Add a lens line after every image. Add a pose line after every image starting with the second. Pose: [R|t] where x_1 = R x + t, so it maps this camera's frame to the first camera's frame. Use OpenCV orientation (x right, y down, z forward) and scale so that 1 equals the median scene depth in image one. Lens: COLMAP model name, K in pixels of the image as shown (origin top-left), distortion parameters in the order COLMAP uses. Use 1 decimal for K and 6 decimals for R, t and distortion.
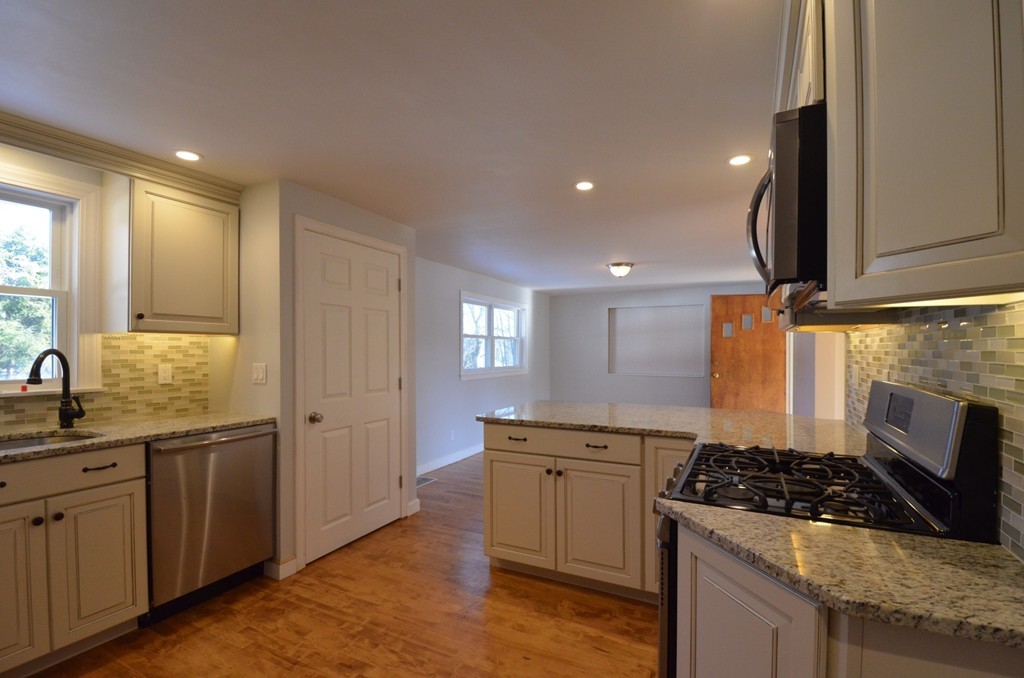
lens RADIAL K [[449.3, 0, 527.9], [0, 449.3, 353.7], [0, 0, 1]] dist [-0.001913, -0.006384]
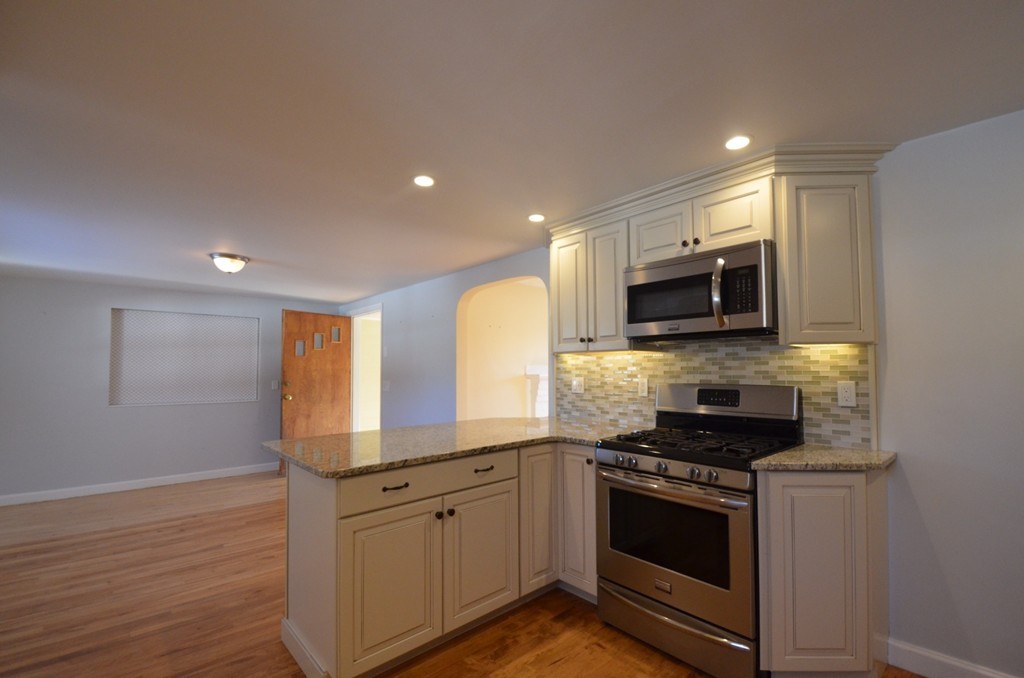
lens RADIAL K [[449.3, 0, 525.7], [0, 449.3, 354.9], [0, 0, 1]] dist [-0.001913, -0.006384]
pose [[0.351994, 0.028690, 0.935563, -0.636527], [0.013165, 0.999279, -0.035597, 0.001692], [-0.935910, 0.024847, 0.351362, 0.530087]]
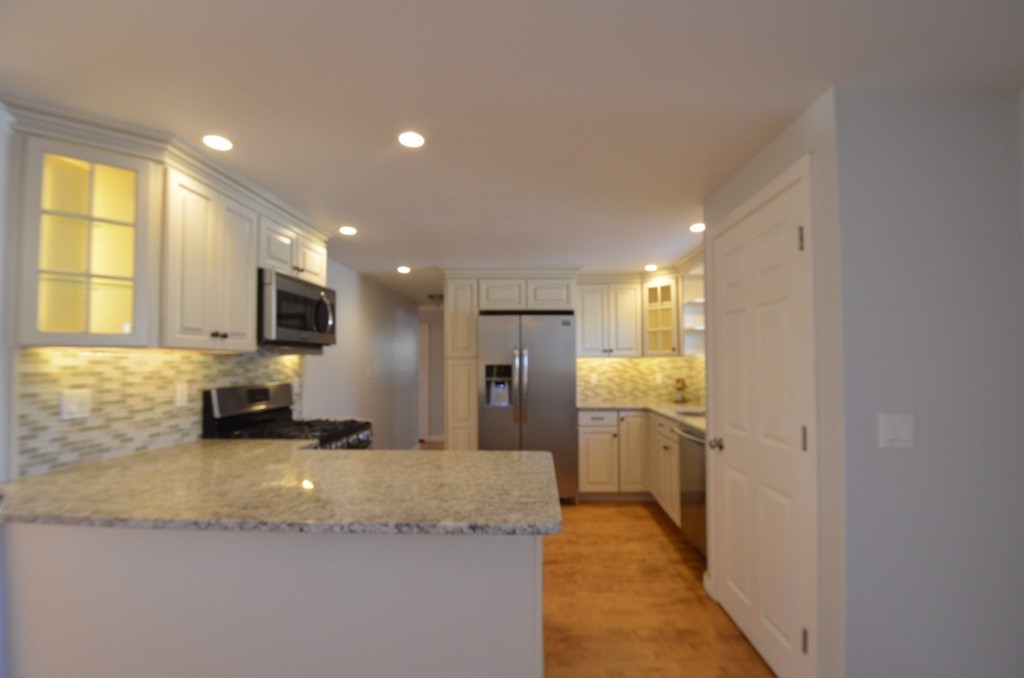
lens RADIAL K [[449.3, 0, 522.4], [0, 449.3, 352.3], [0, 0, 1]] dist [-0.001913, -0.006384]
pose [[-0.913216, -0.007470, -0.407408, 0.261761], [-0.000166, 0.999839, -0.017959, -0.024745], [0.407477, -0.016333, -0.913070, 1.767731]]
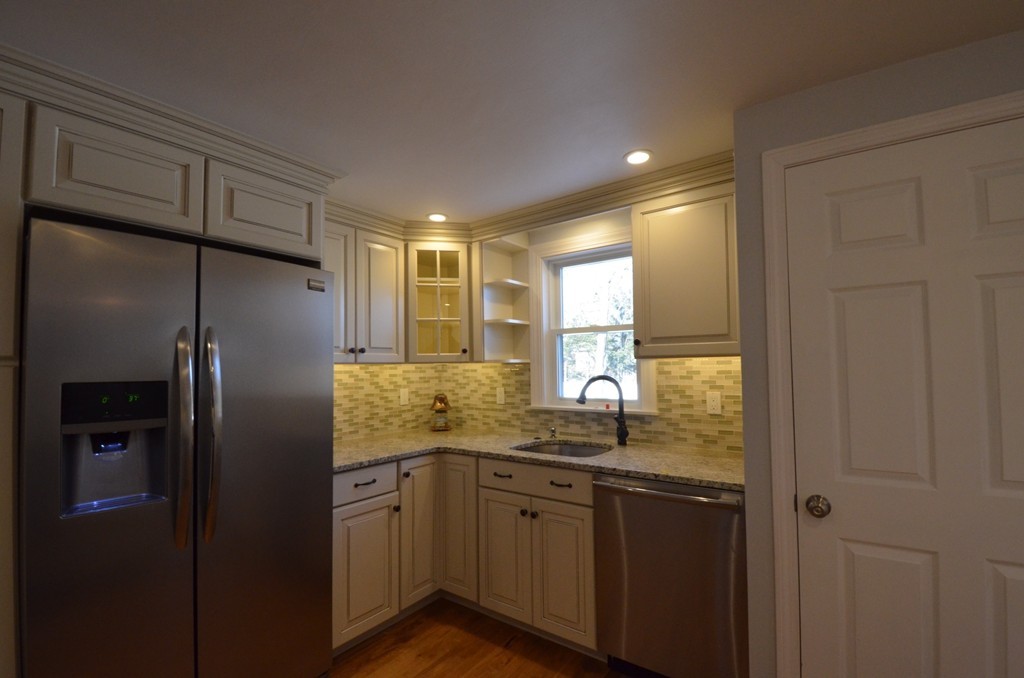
lens RADIAL K [[449.3, 0, 526.4], [0, 449.3, 352.0], [0, 0, 1]] dist [-0.001913, -0.006384]
pose [[-0.156459, -0.037065, -0.986989, 0.118333], [0.002722, 0.999276, -0.037958, -0.022098], [0.987681, -0.008626, -0.156245, 0.789300]]
